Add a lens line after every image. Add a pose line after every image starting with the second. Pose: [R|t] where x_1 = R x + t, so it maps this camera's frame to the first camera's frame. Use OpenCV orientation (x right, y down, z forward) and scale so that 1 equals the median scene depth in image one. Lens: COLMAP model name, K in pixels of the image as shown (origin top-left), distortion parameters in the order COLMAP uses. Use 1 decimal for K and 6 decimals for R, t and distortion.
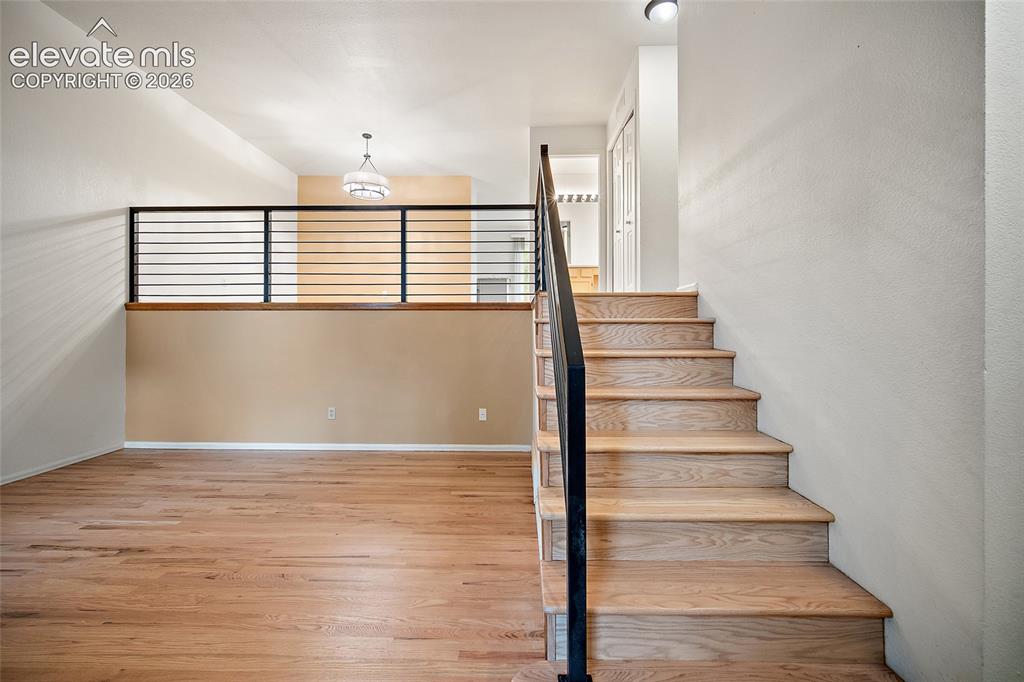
lens RADIAL K [[412.9, 0, 515.0], [0, 412.9, 322.0], [0, 0, 1]] dist [-0.000929, -0.000059]
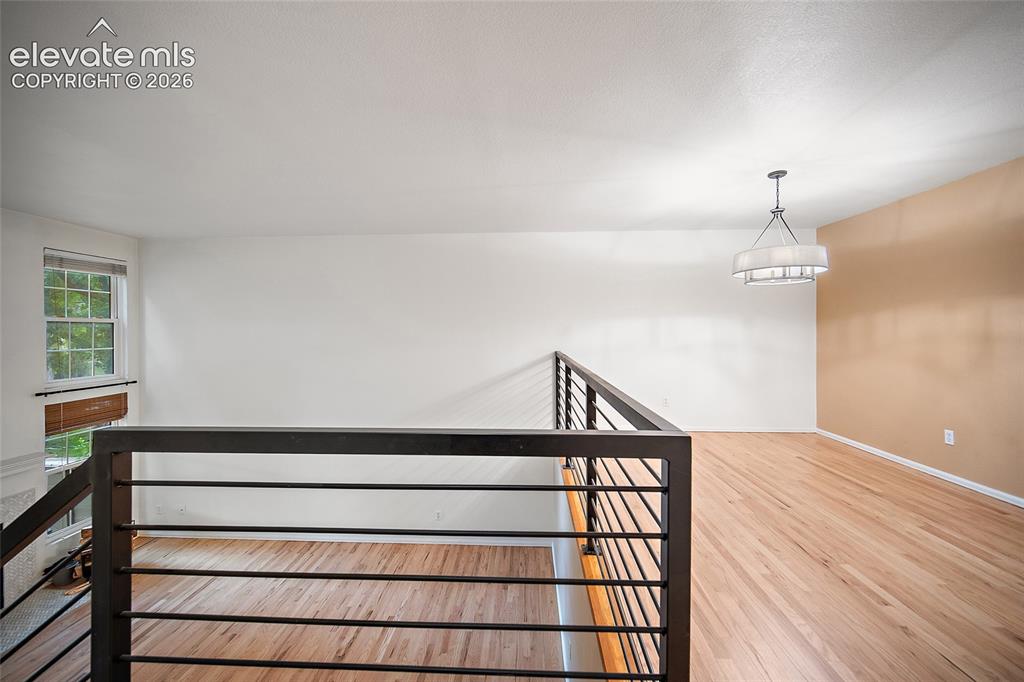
lens RADIAL K [[409.6, 0, 513.0], [0, 409.6, 333.2], [0, 0, 1]] dist [-0.003103, 0.000702]
pose [[-0.031651, 0.006545, -0.999478, 0.358344], [0.015709, 0.999858, 0.006050, -0.436007], [0.999376, -0.015509, -0.031749, 1.166476]]
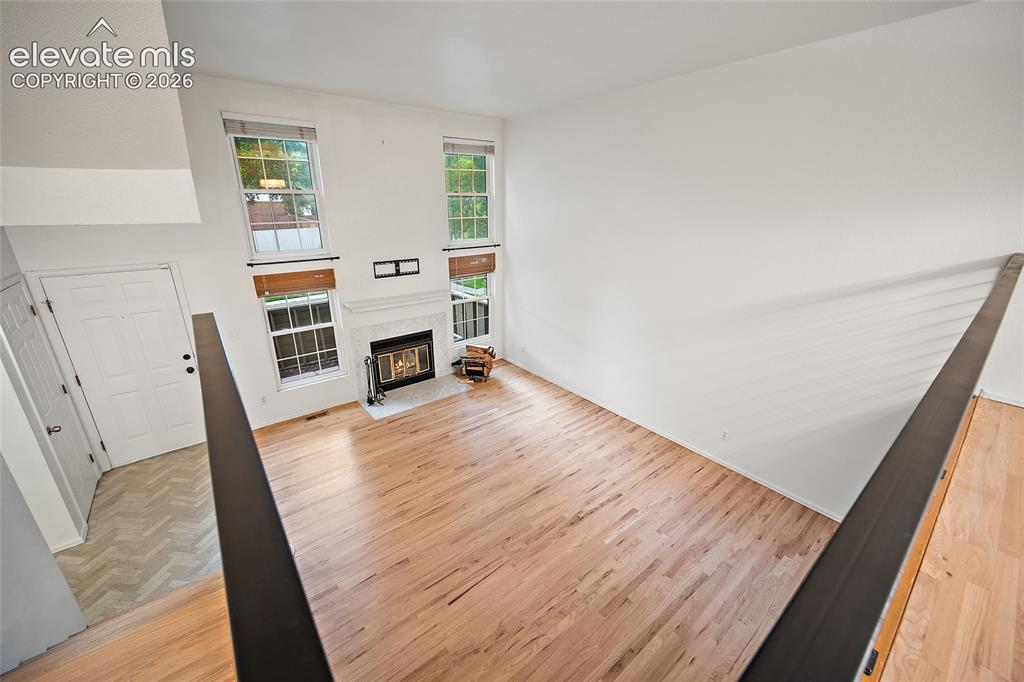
lens RADIAL K [[402.6, 0, 512.0], [0, 402.6, 341.0], [0, 0, 1]] dist [-0.000619, 0.000069]
pose [[-0.773892, 0.206382, -0.598747, 0.063838], [0.005882, 0.947715, 0.319064, -0.447268], [0.633291, 0.243399, -0.734643, 1.272780]]
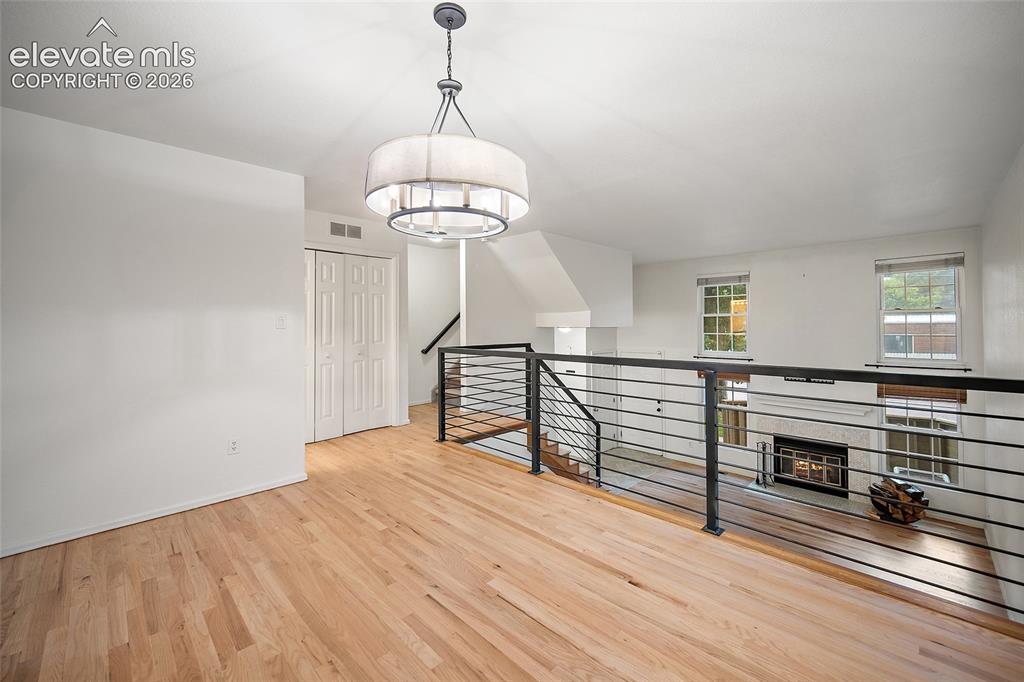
lens RADIAL K [[412.9, 0, 515.0], [0, 412.9, 322.0], [0, 0, 1]] dist [-0.000929, -0.000059]
pose [[-0.719535, 0.009904, 0.694386, -1.027435], [-0.001263, 0.999878, -0.015570, -0.421937], [-0.694455, -0.012080, -0.719434, 2.061023]]
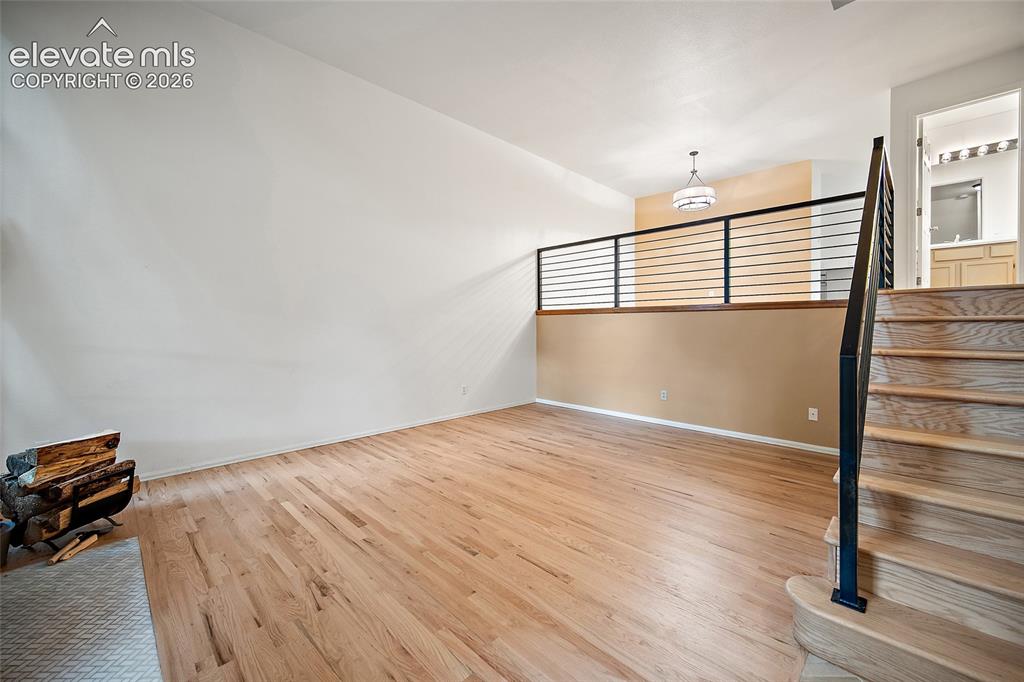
lens RADIAL K [[409.6, 0, 513.0], [0, 409.6, 333.2], [0, 0, 1]] dist [-0.003103, 0.000702]
pose [[0.721127, 0.010672, -0.692720, 0.097206], [0.011709, 0.999551, 0.027588, -0.005398], [0.692703, -0.028006, 0.720679, -0.240336]]
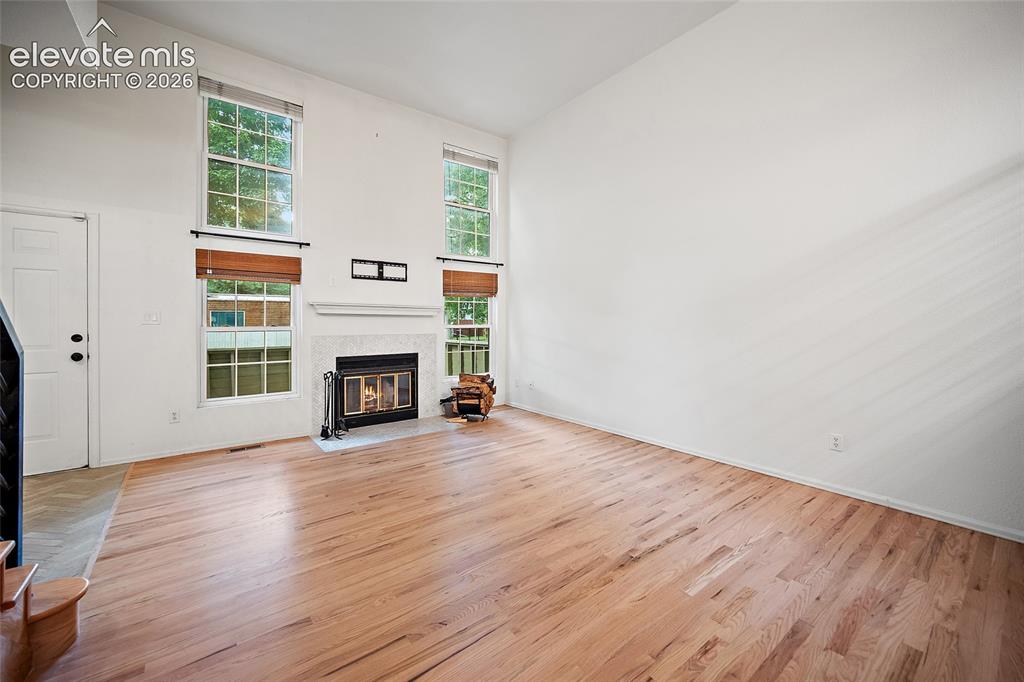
lens RADIAL K [[412.9, 0, 515.0], [0, 412.9, 322.0], [0, 0, 1]] dist [-0.000929, -0.000059]
pose [[-0.779790, 0.002259, -0.626037, -0.098346], [0.009031, 0.999930, -0.007640, 0.010175], [0.625976, -0.011611, -0.779756, 1.084103]]
